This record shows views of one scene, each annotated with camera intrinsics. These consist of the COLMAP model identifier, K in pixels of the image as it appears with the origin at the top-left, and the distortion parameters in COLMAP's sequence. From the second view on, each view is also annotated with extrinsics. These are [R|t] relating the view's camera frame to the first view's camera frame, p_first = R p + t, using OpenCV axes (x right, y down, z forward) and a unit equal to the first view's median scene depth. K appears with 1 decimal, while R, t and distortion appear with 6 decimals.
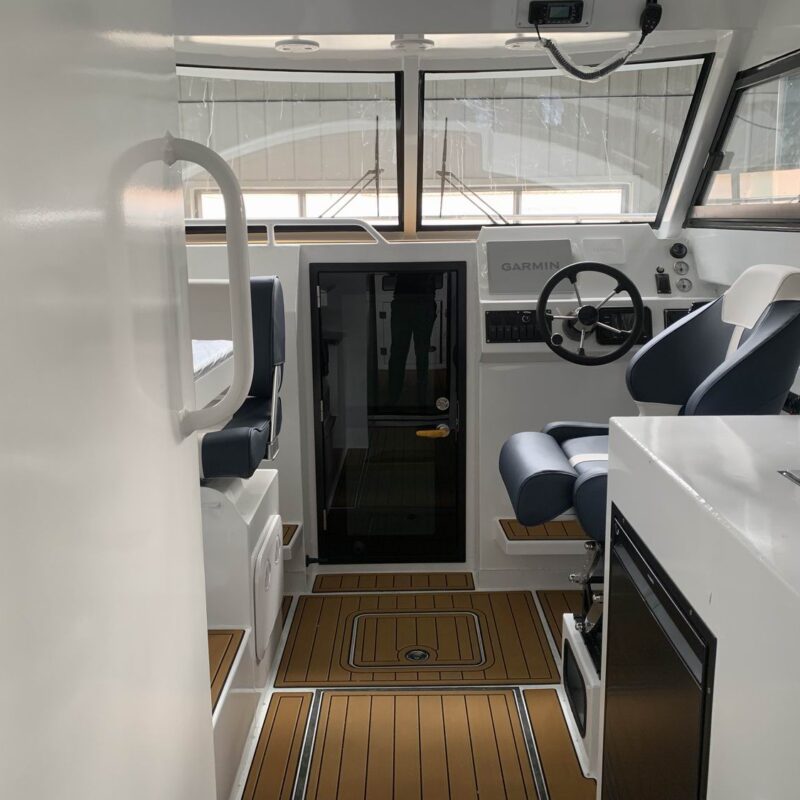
lens RADIAL K [[810.8, 0, 398.5], [0, 810.8, 391.7], [0, 0, 1]] dist [-0.005665, 0.000000]
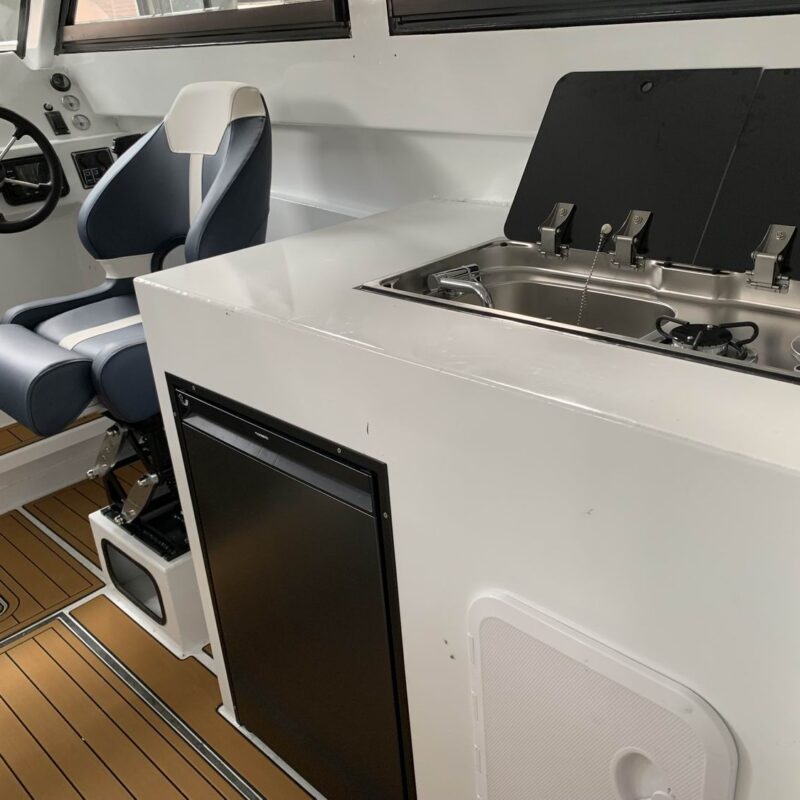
lens RADIAL K [[810.8, 0, 399.5], [0, 810.8, 401.3], [0, 0, 1]] dist [-0.005665, 0.000000]
pose [[0.688535, -0.329431, 0.646060, -0.078032], [0.201295, 0.942679, 0.266151, -0.009644], [-0.696706, -0.053206, 0.715381, 0.108808]]
